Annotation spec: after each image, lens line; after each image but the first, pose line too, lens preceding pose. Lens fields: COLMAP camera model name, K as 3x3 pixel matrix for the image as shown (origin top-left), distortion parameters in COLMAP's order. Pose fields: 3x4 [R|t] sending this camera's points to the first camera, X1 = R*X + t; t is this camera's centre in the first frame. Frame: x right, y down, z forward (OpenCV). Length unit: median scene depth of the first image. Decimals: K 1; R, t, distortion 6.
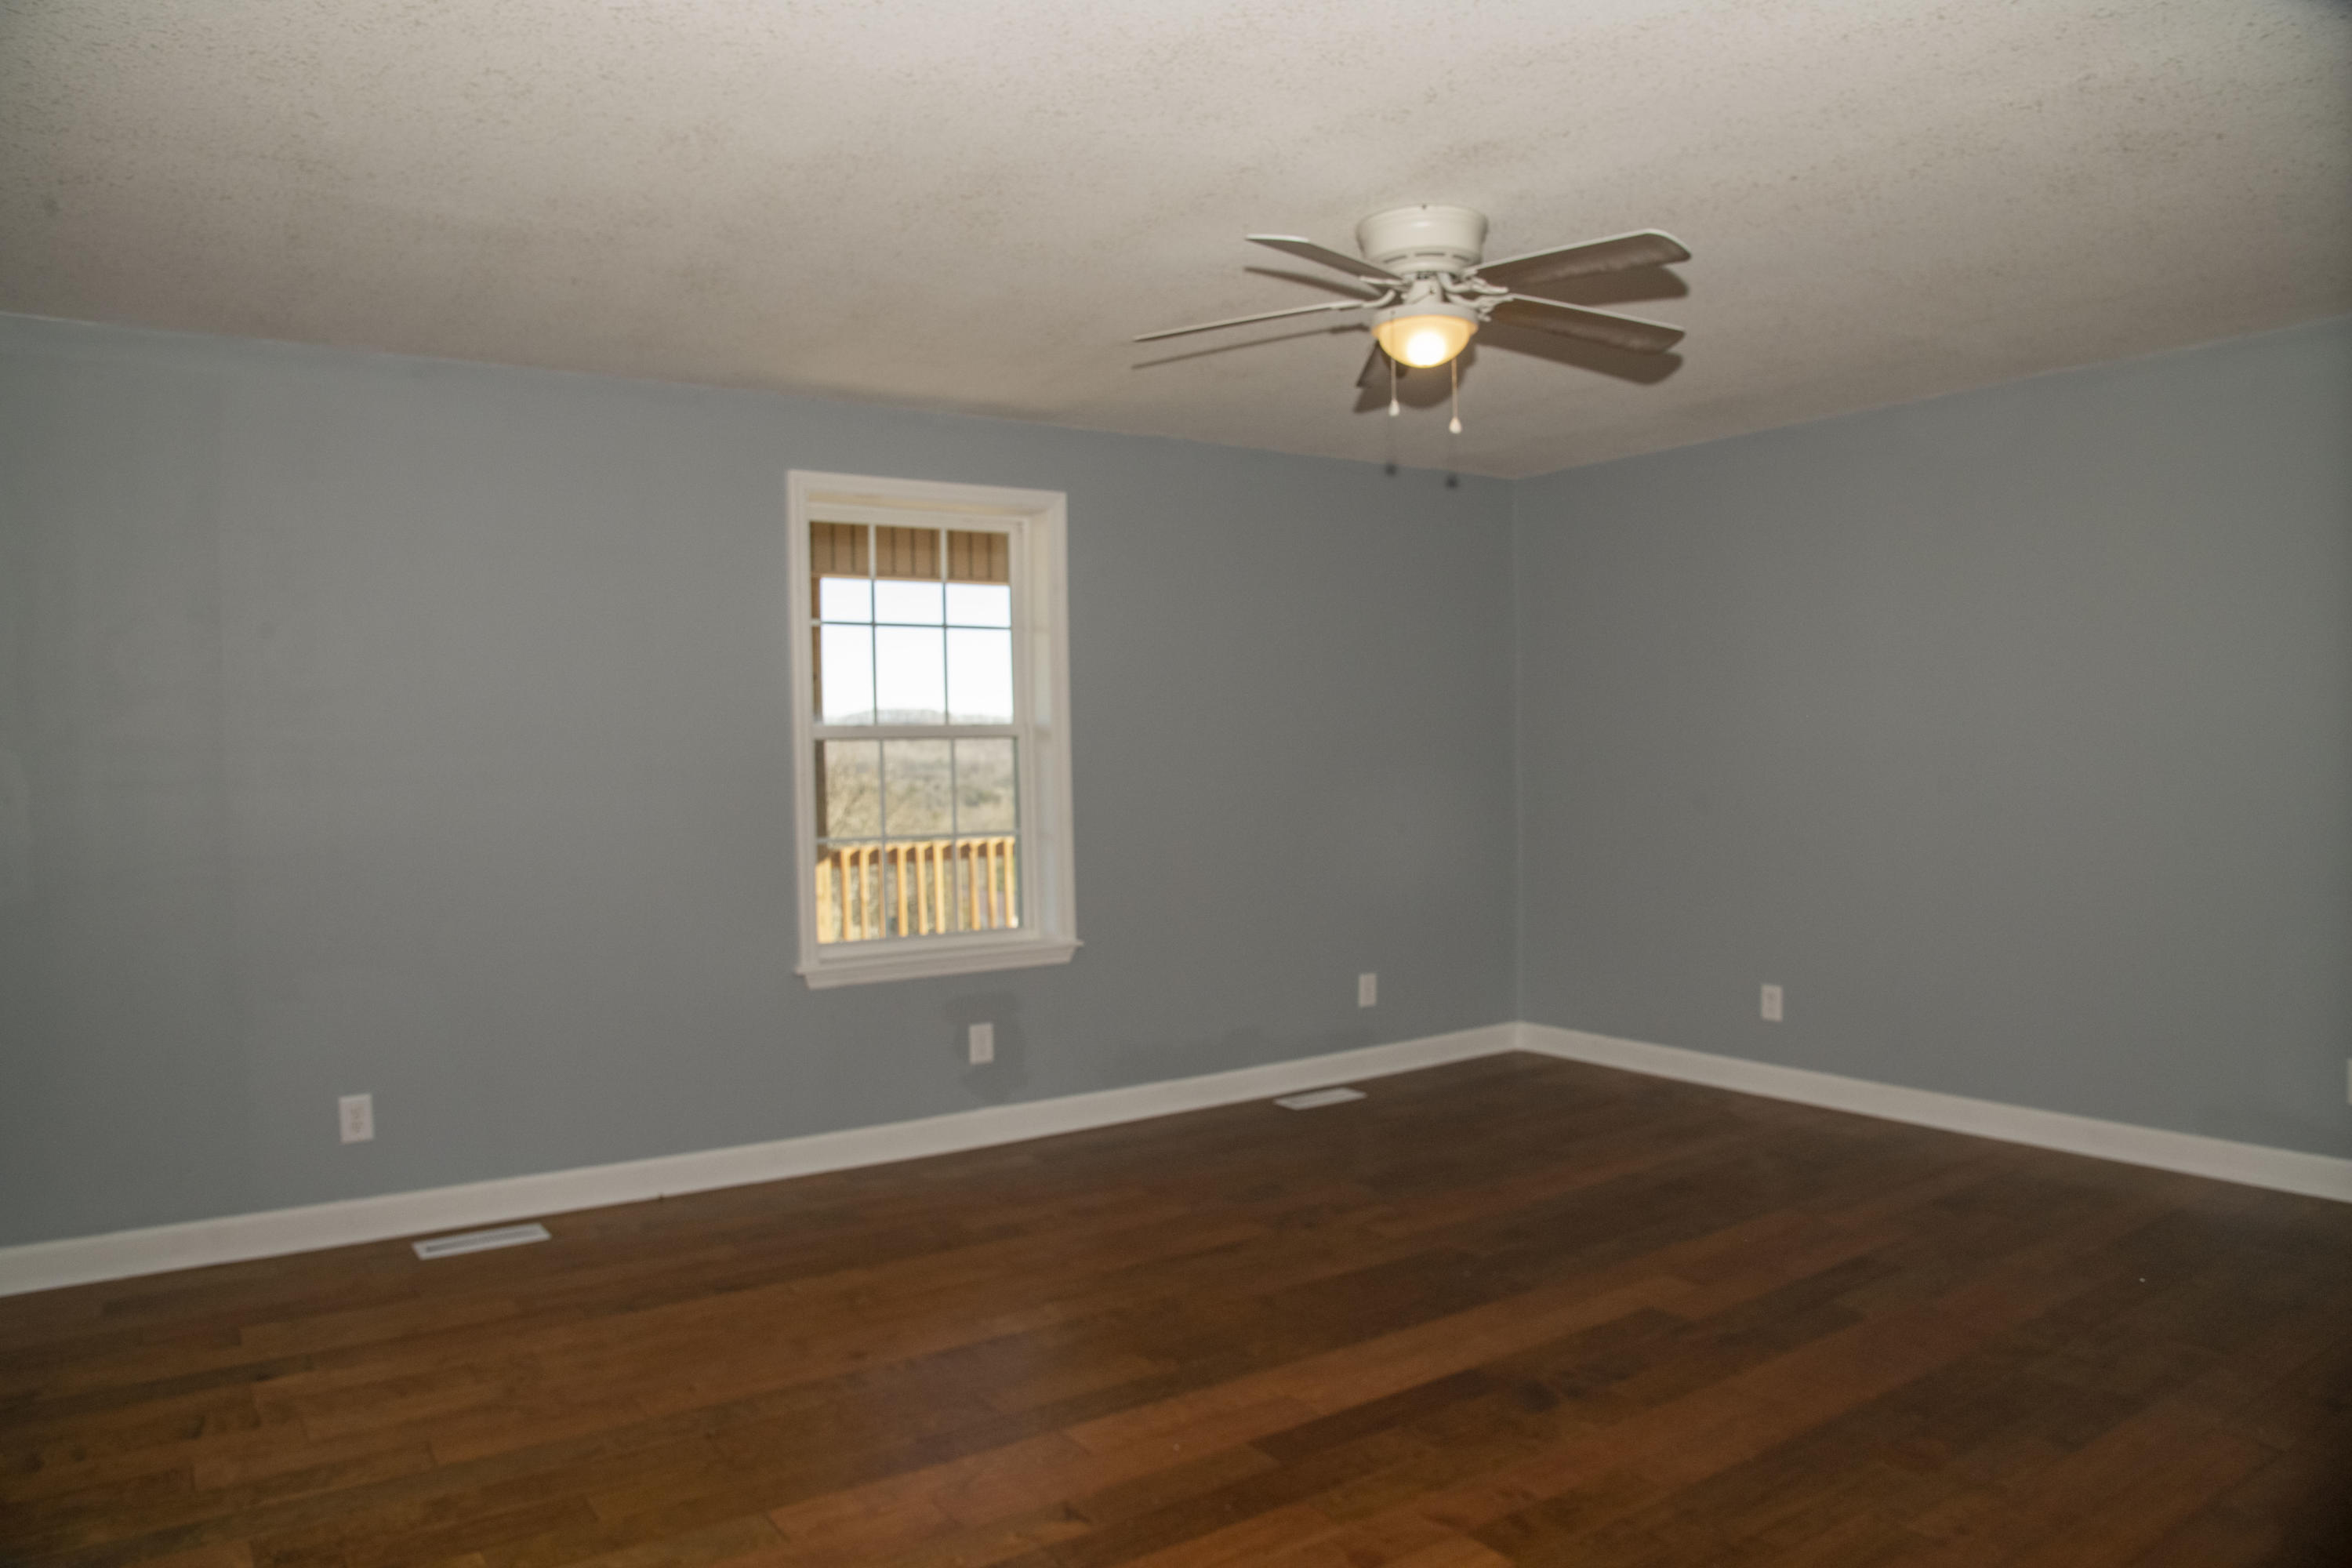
lens RADIAL K [[1568.7, 0, 1213.1], [0, 1568.7, 775.8], [0, 0, 1]] dist [-0.129758, 0.002146]
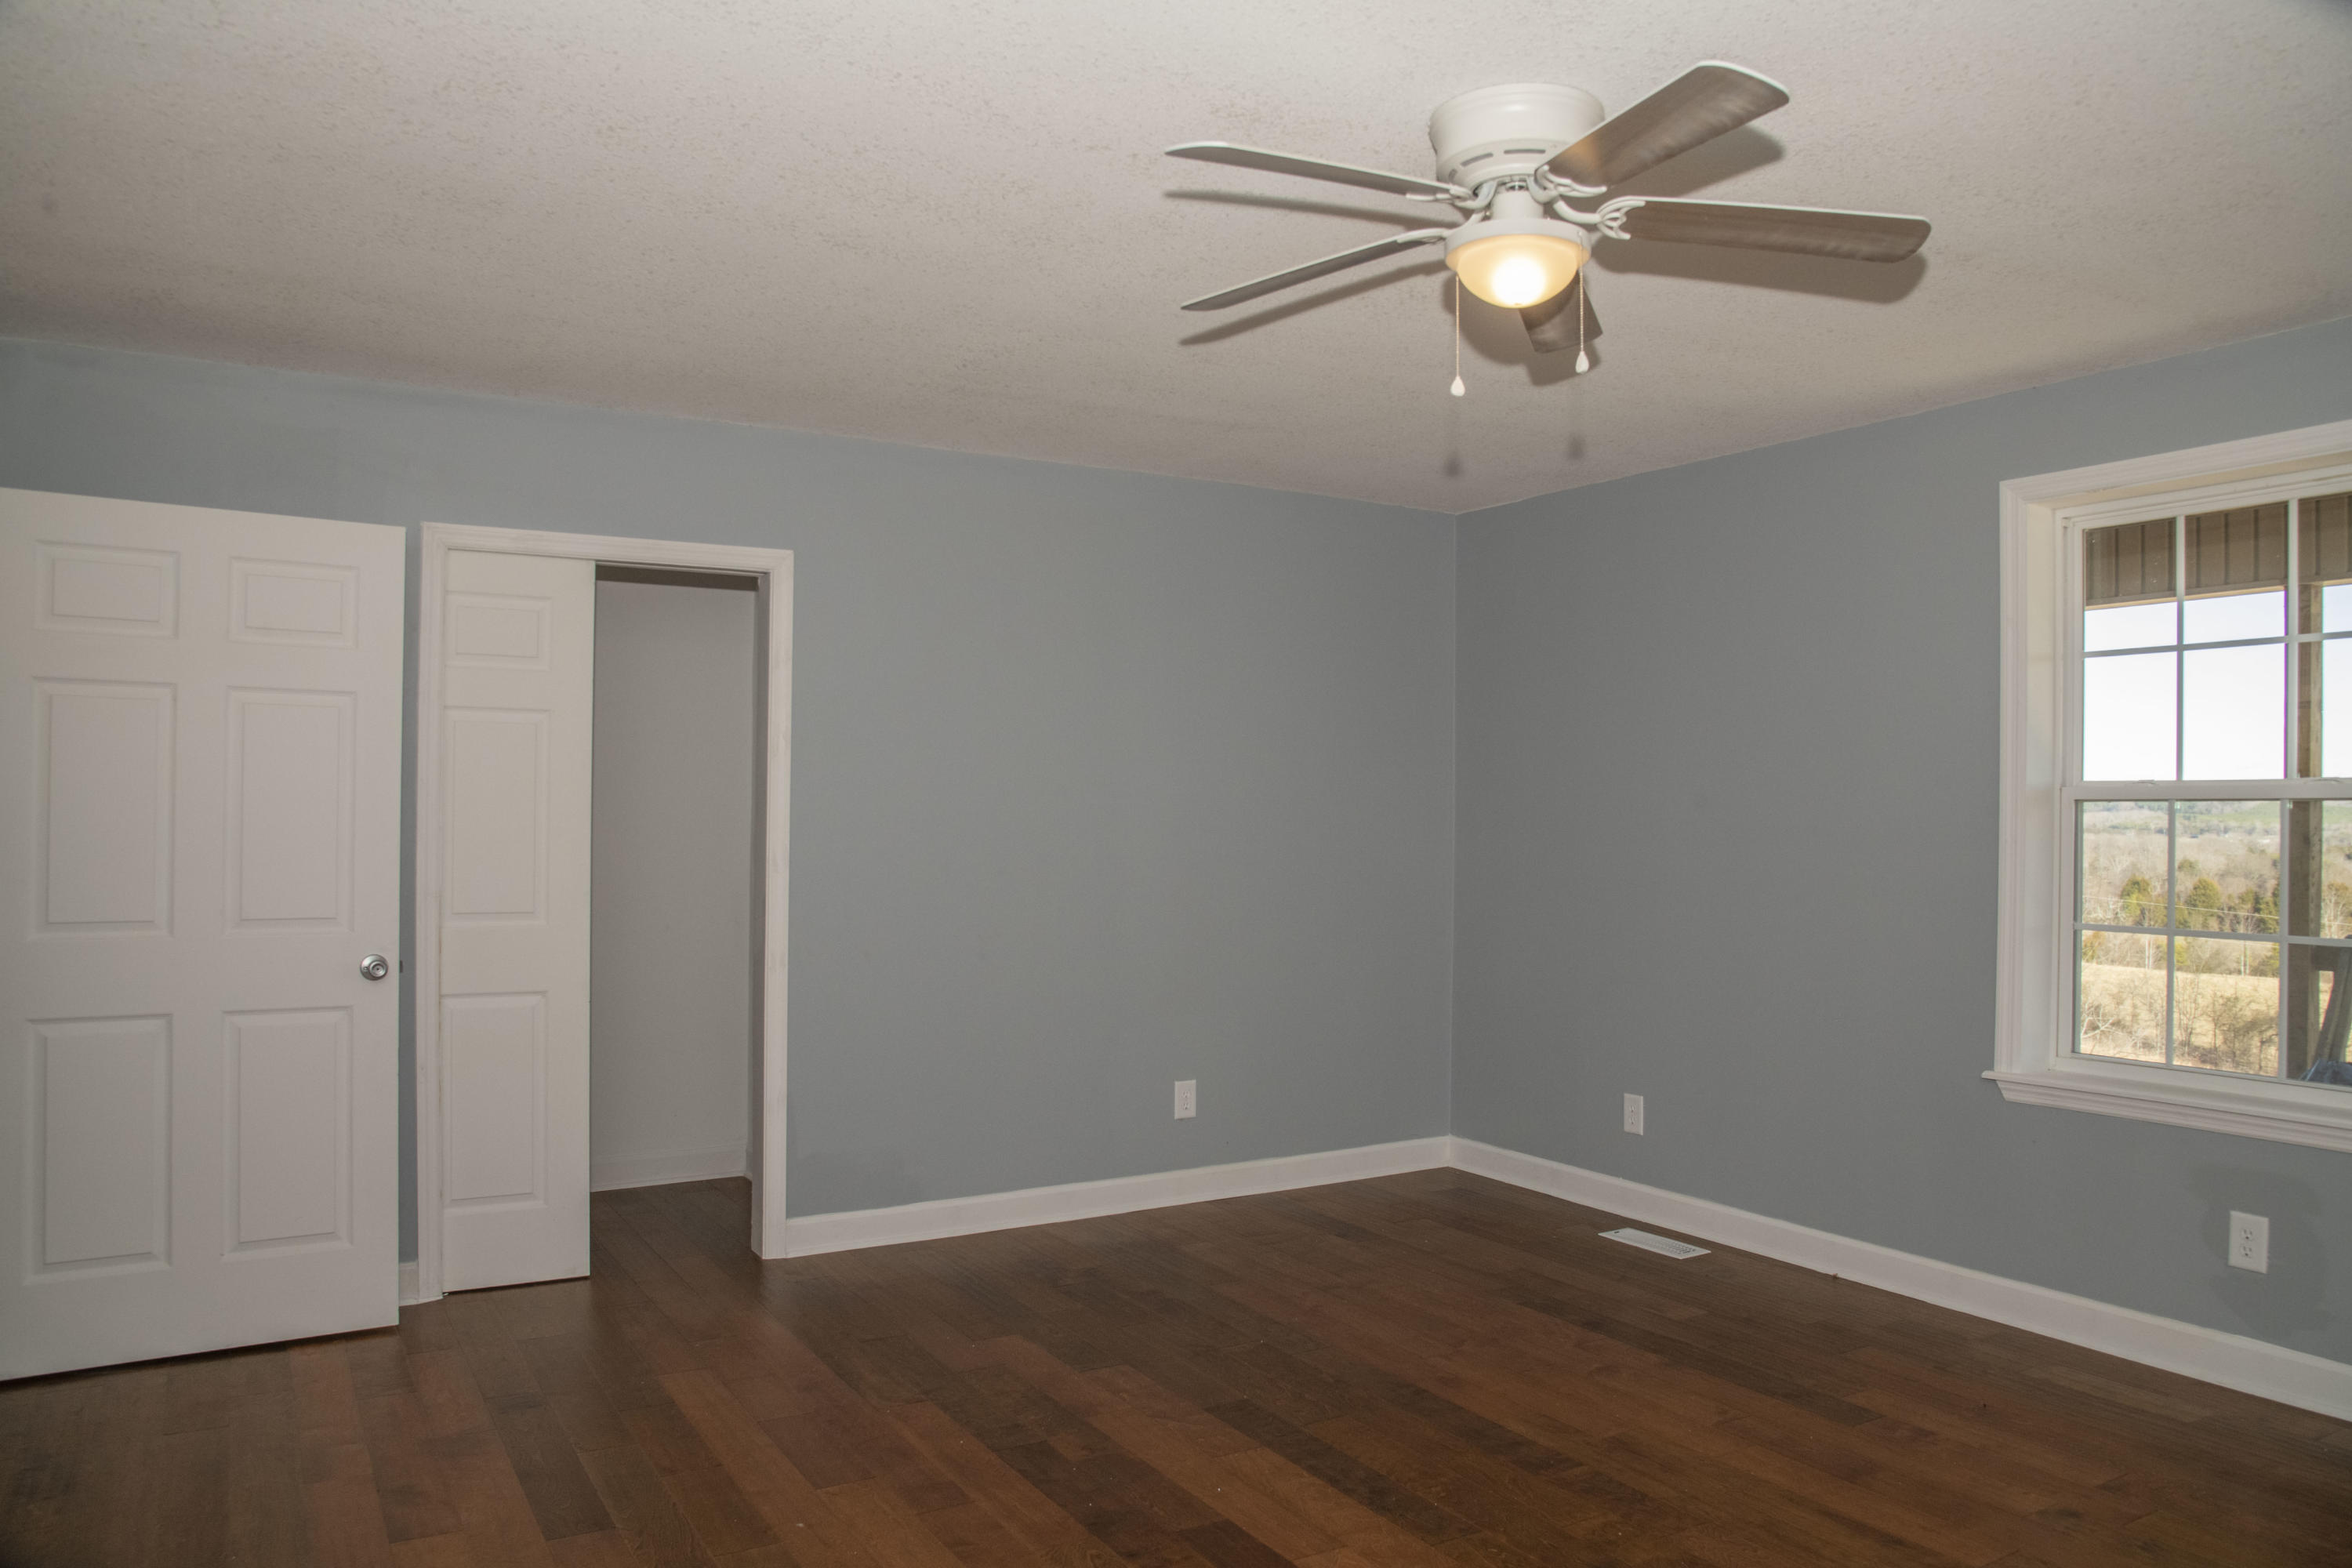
lens RADIAL K [[1613.6, 0, 1192.1], [0, 1613.6, 796.7], [0, 0, 1]] dist [-0.095581, 0.027838]
pose [[-0.080961, 0.003233, -0.996712, 0.885712], [-0.022270, 0.999739, 0.005051, -0.029743], [0.996468, 0.022606, -0.080868, 0.895141]]
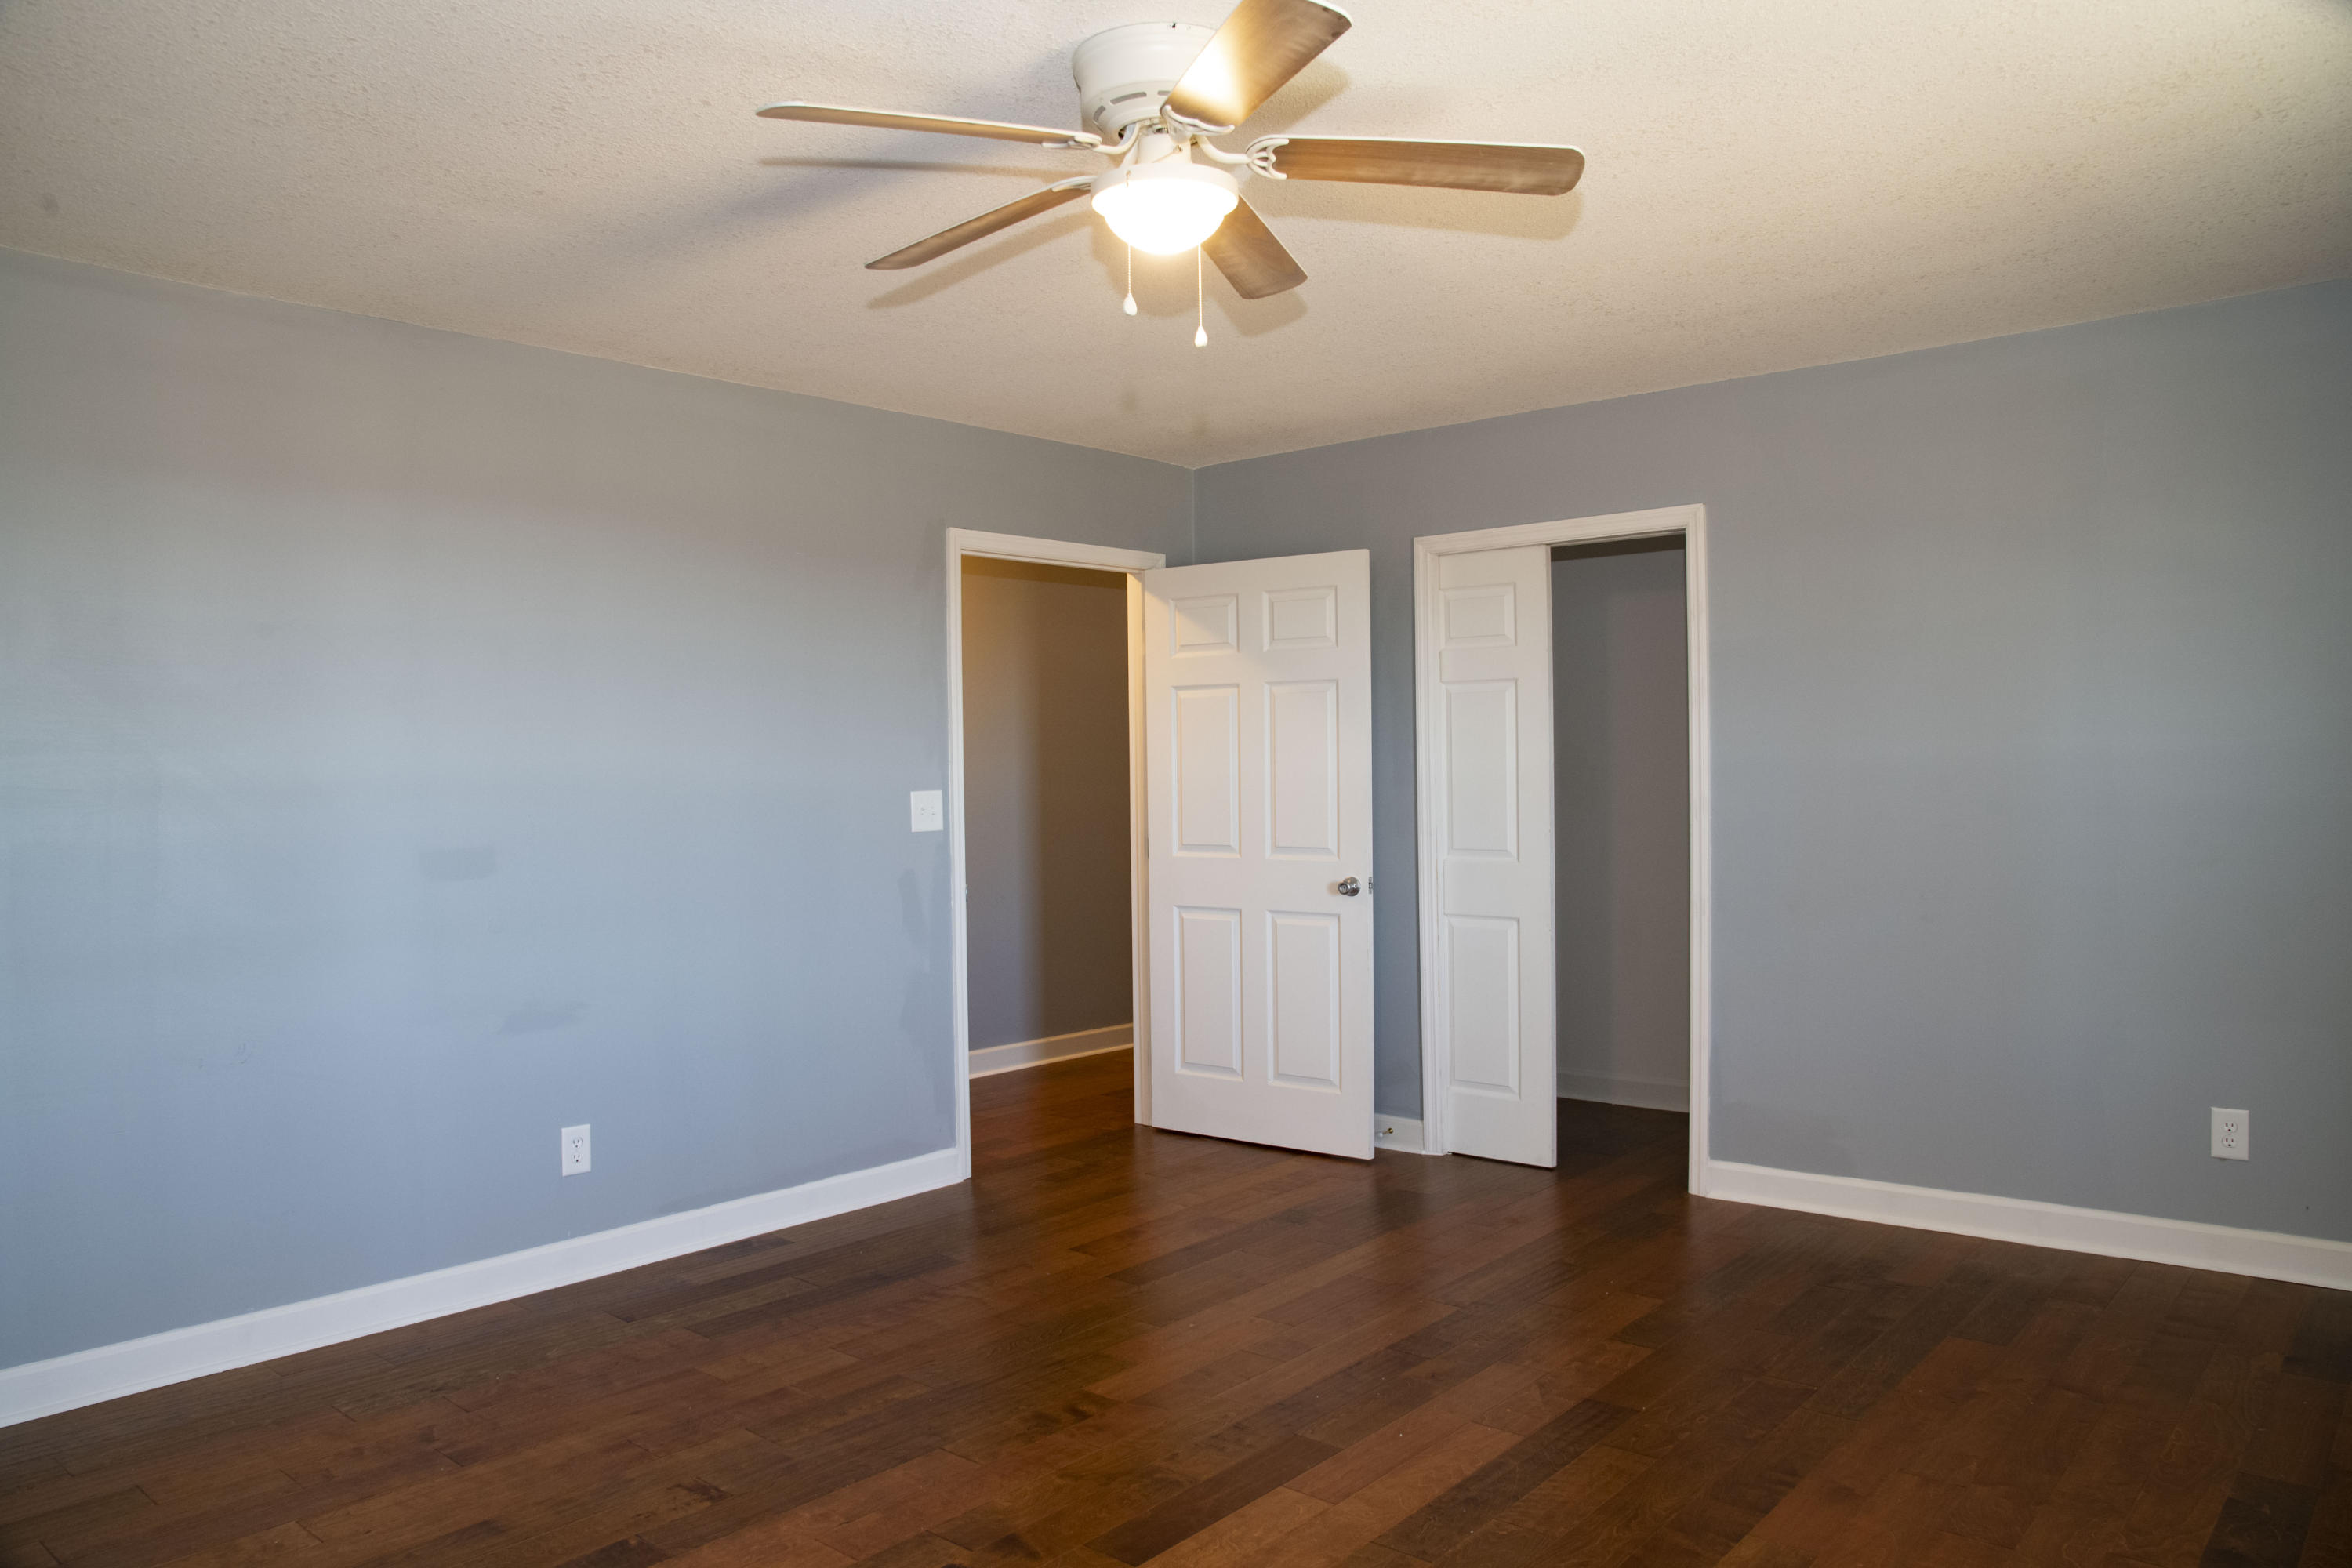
lens RADIAL K [[1613.6, 0, 1192.1], [0, 1613.6, 796.7], [0, 0, 1]] dist [-0.095581, 0.027838]
pose [[-0.969360, 0.035979, -0.242994, 0.307371], [0.027764, 0.998924, 0.037148, -0.035700], [0.244069, 0.029263, -0.969316, 1.697425]]
